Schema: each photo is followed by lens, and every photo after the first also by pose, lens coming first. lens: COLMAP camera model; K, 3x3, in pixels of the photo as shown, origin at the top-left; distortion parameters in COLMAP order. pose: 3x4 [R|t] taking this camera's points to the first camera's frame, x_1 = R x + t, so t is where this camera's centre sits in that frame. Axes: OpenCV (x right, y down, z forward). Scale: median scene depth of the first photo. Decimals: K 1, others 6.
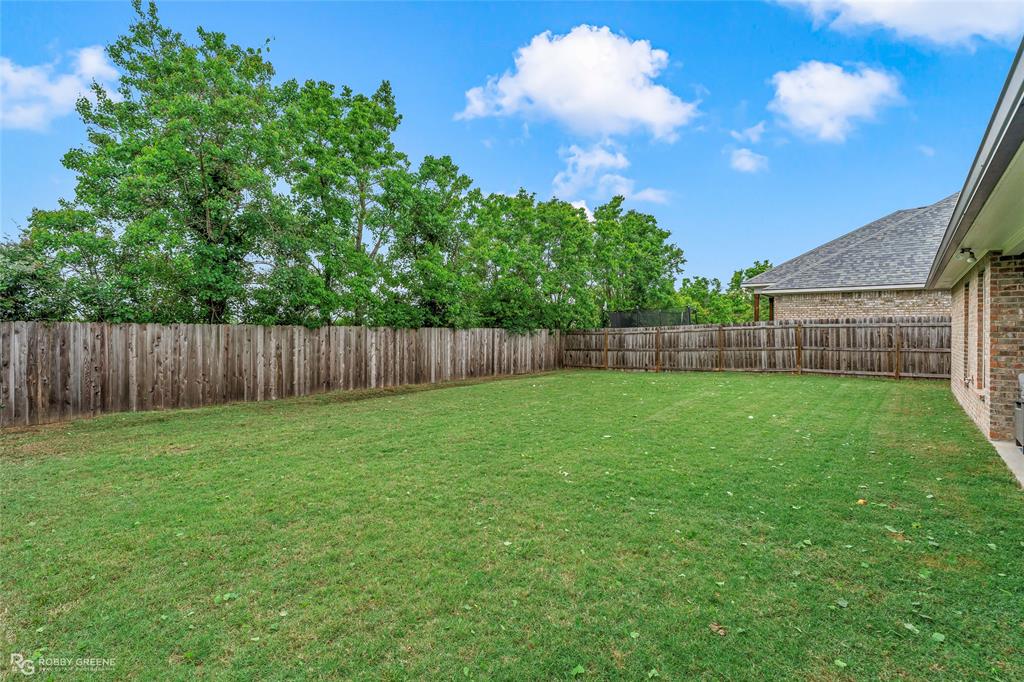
lens RADIAL K [[461.3, 0, 513.2], [0, 461.3, 335.2], [0, 0, 1]] dist [-0.002789, -0.001306]
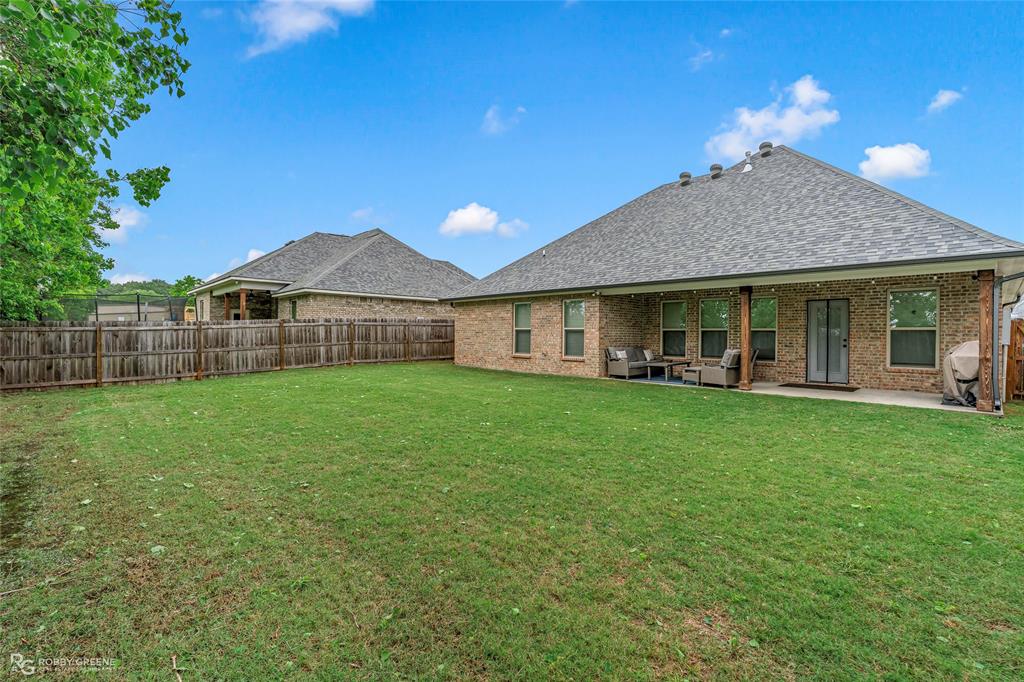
lens RADIAL K [[461.3, 0, 514.7], [0, 461.3, 338.1], [0, 0, 1]] dist [-0.002789, -0.001306]
pose [[0.087291, -0.013975, 0.996085, -0.473722], [0.003859, 0.999899, 0.013690, 0.001995], [-0.996175, 0.002648, 0.087336, 0.469754]]
